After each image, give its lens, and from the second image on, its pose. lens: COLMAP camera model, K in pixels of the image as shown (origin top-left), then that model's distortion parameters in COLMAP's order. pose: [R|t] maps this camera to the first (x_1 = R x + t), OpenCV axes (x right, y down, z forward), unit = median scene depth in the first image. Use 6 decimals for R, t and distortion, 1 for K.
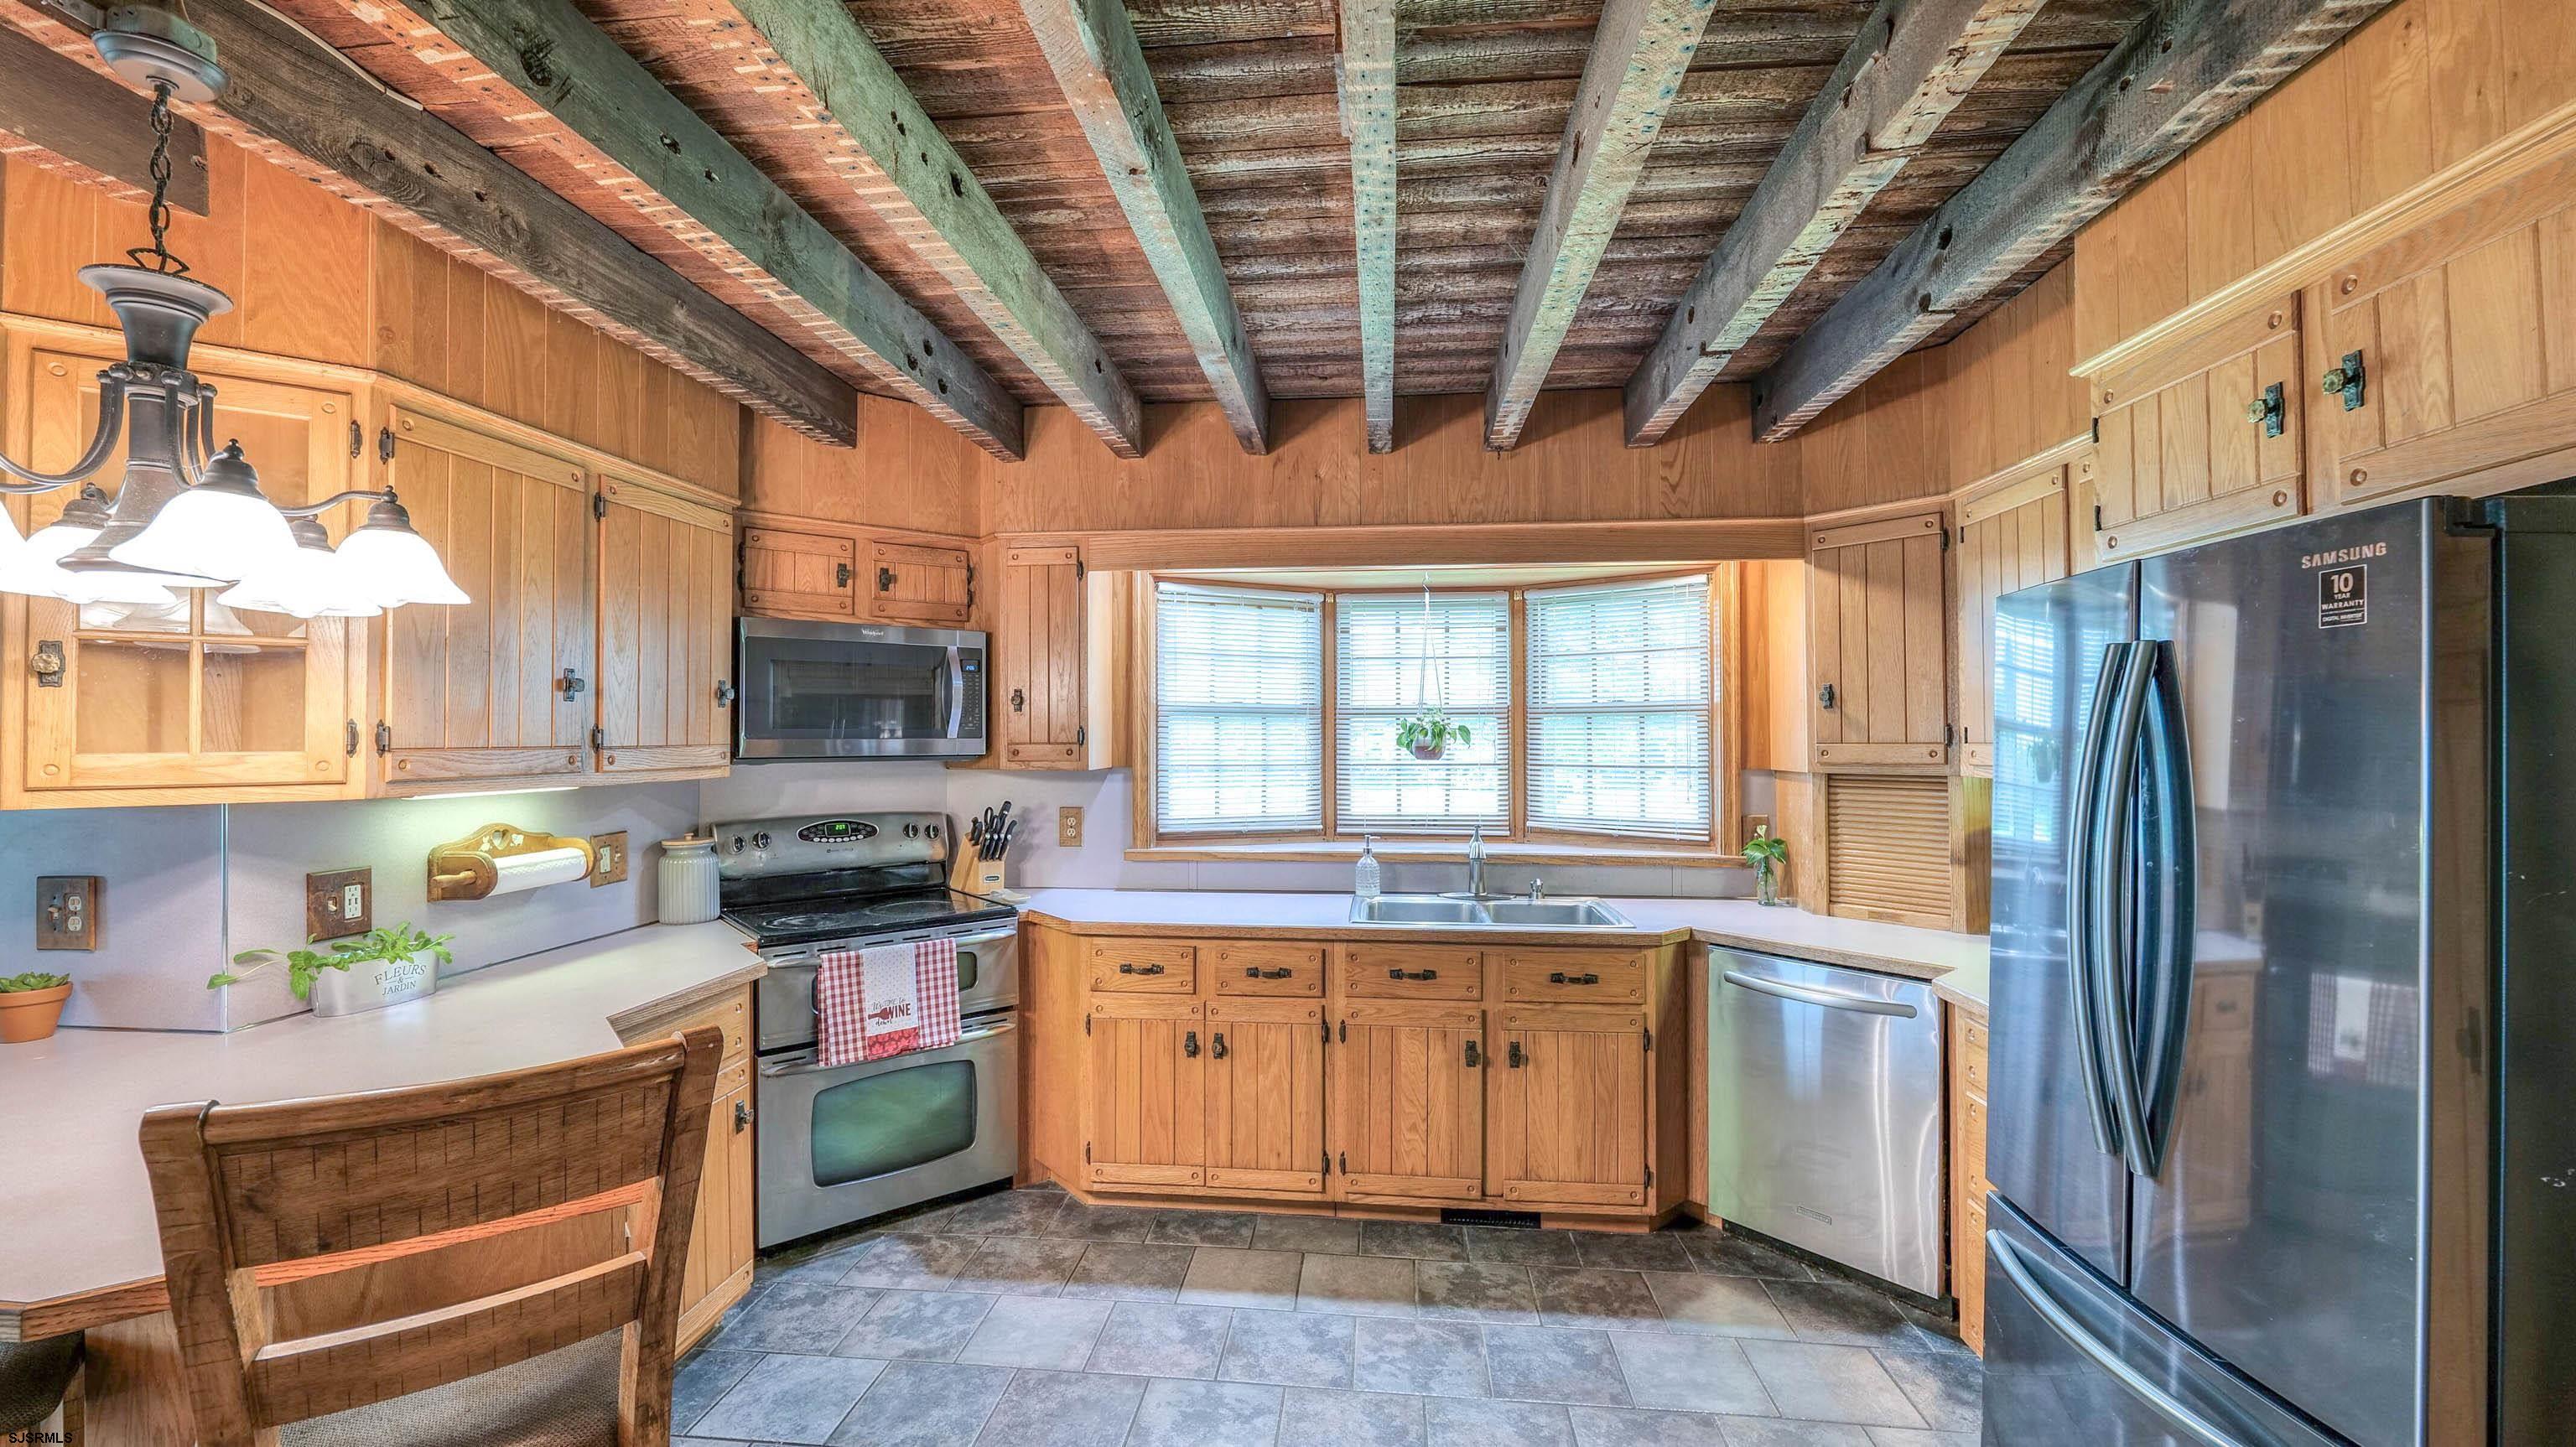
lens RADIAL K [[1053.3, 0, 1283.8], [0, 1053.3, 720.3], [0, 0, 1]] dist [-0.011732, 0.001923]
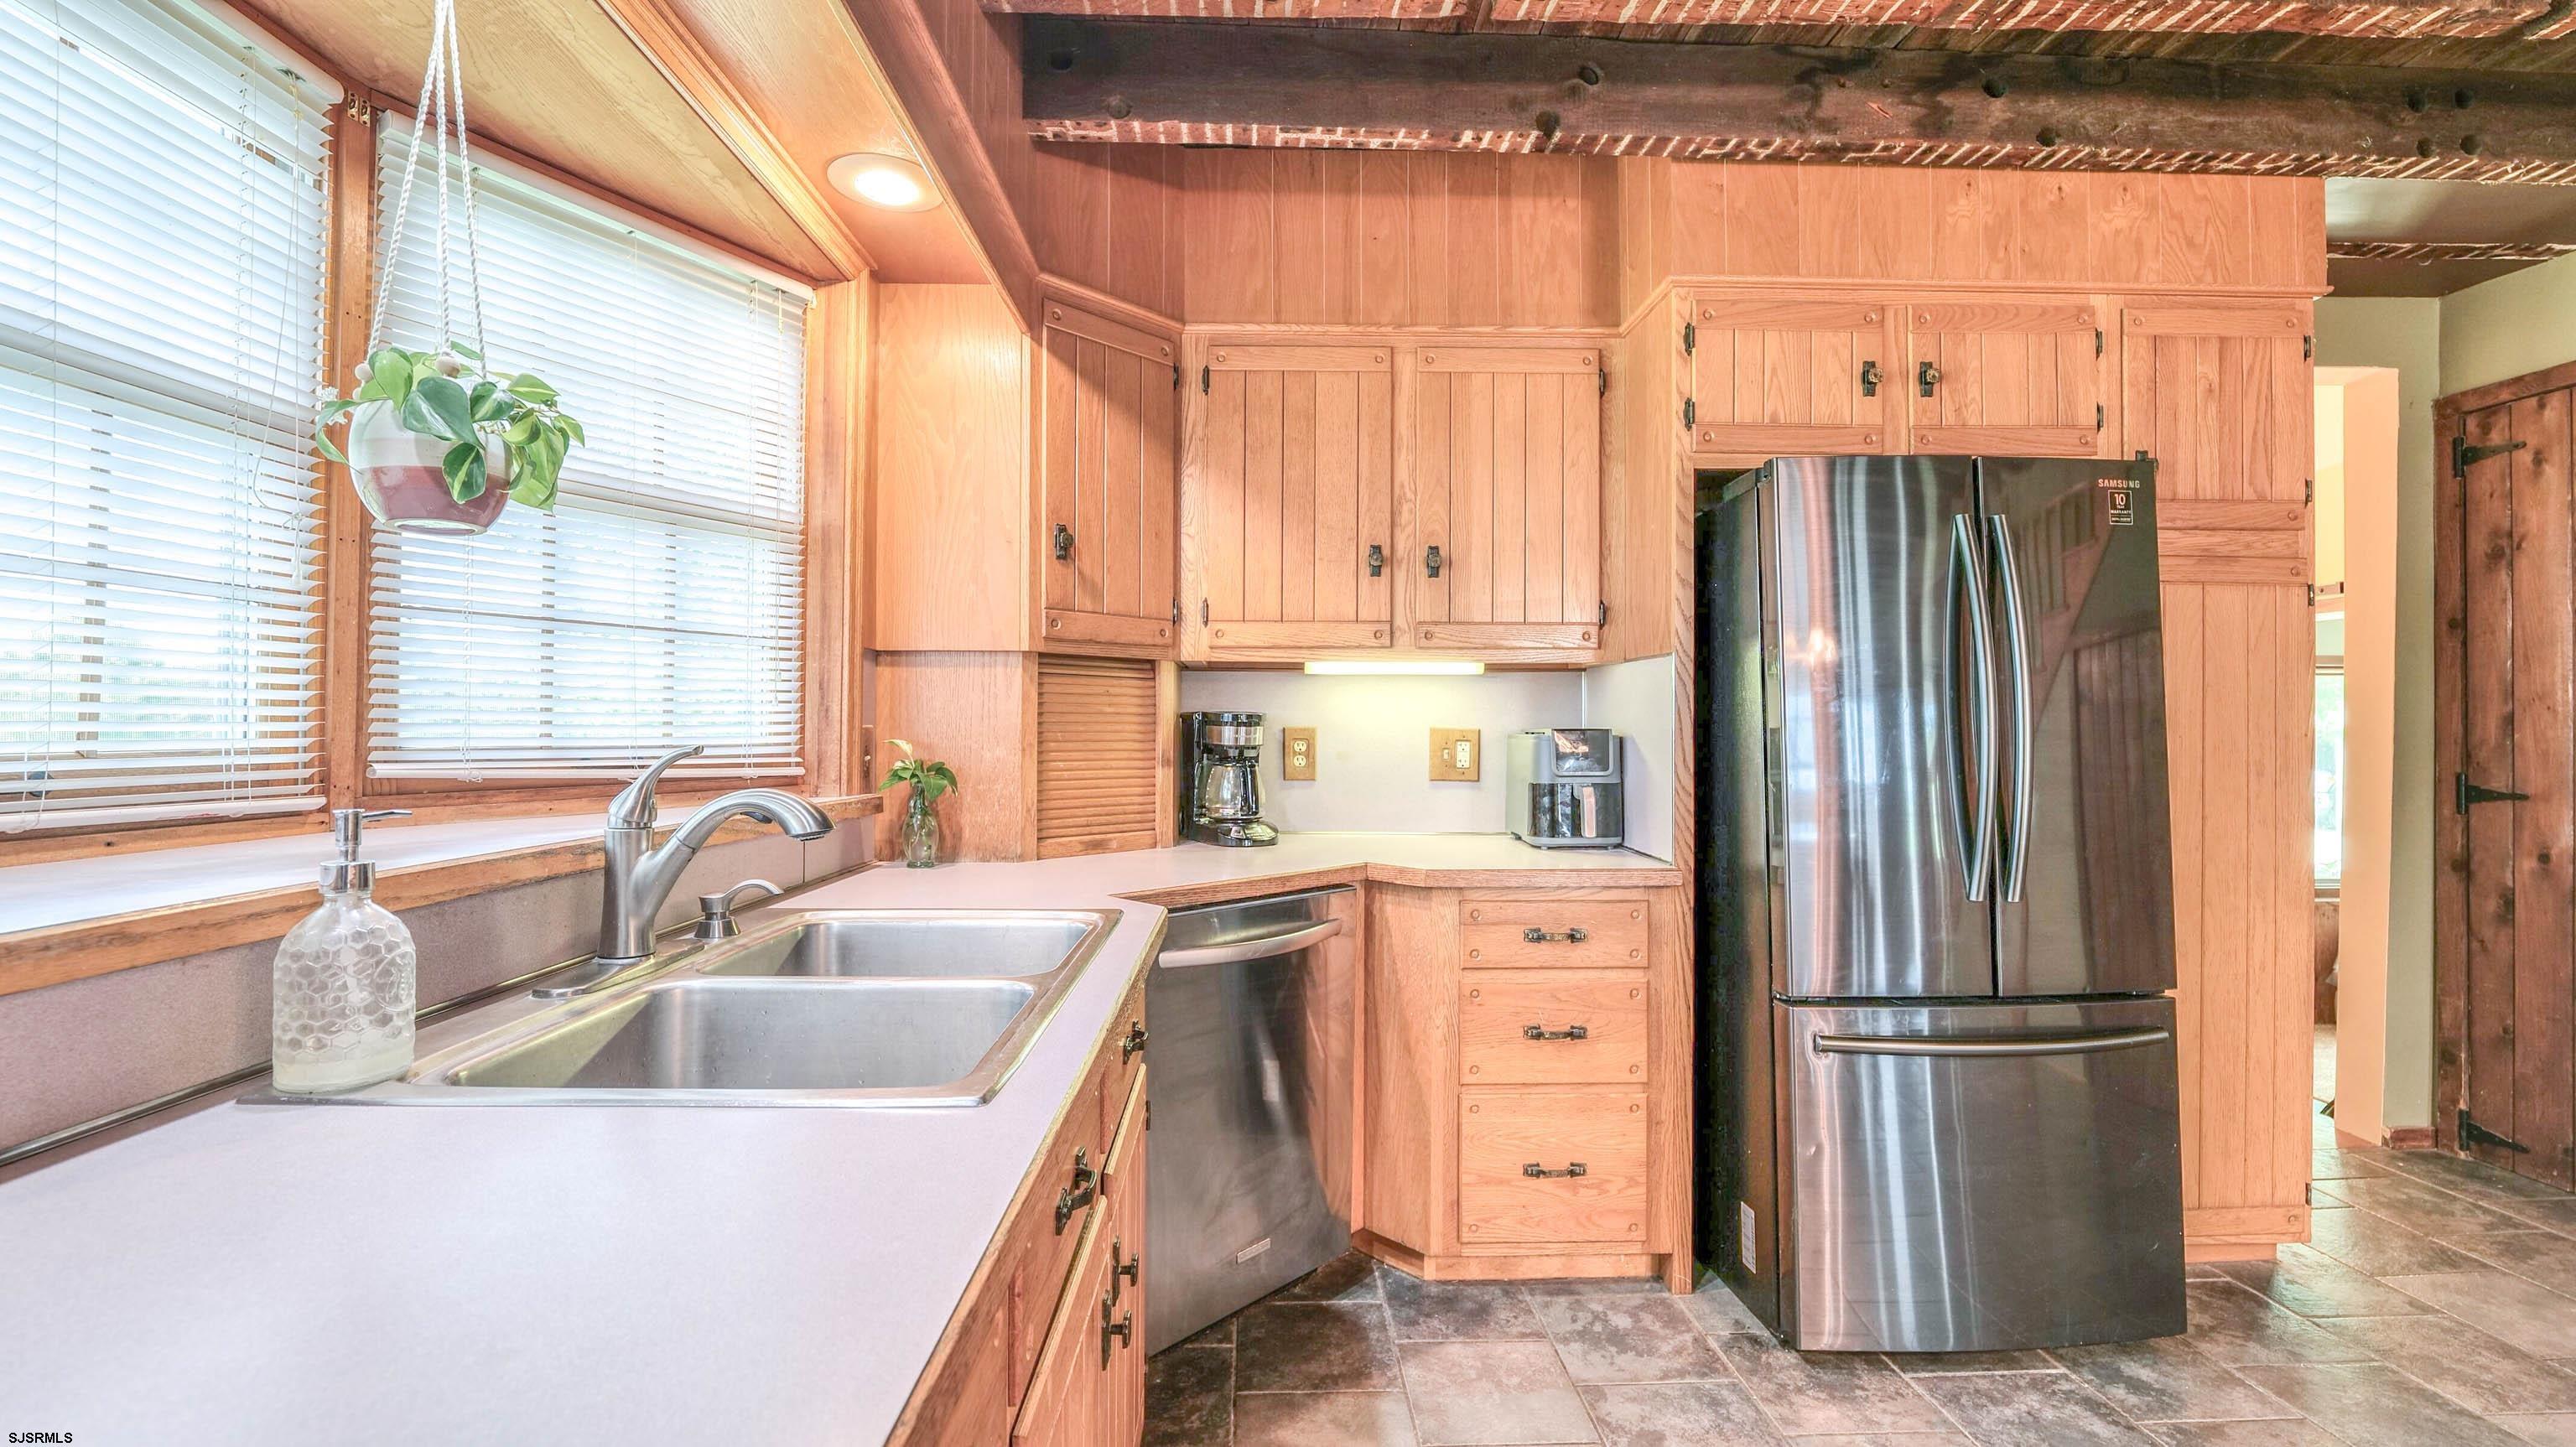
lens RADIAL K [[1053.3, 0, 1287.7], [0, 1053.3, 720.4], [0, 0, 1]] dist [-0.011732, 0.001923]
pose [[-0.128223, 0.010982, 0.991685, -0.198442], [-0.016356, 0.999779, -0.013187, 0.106379], [-0.991610, -0.017911, -0.128015, 0.980459]]
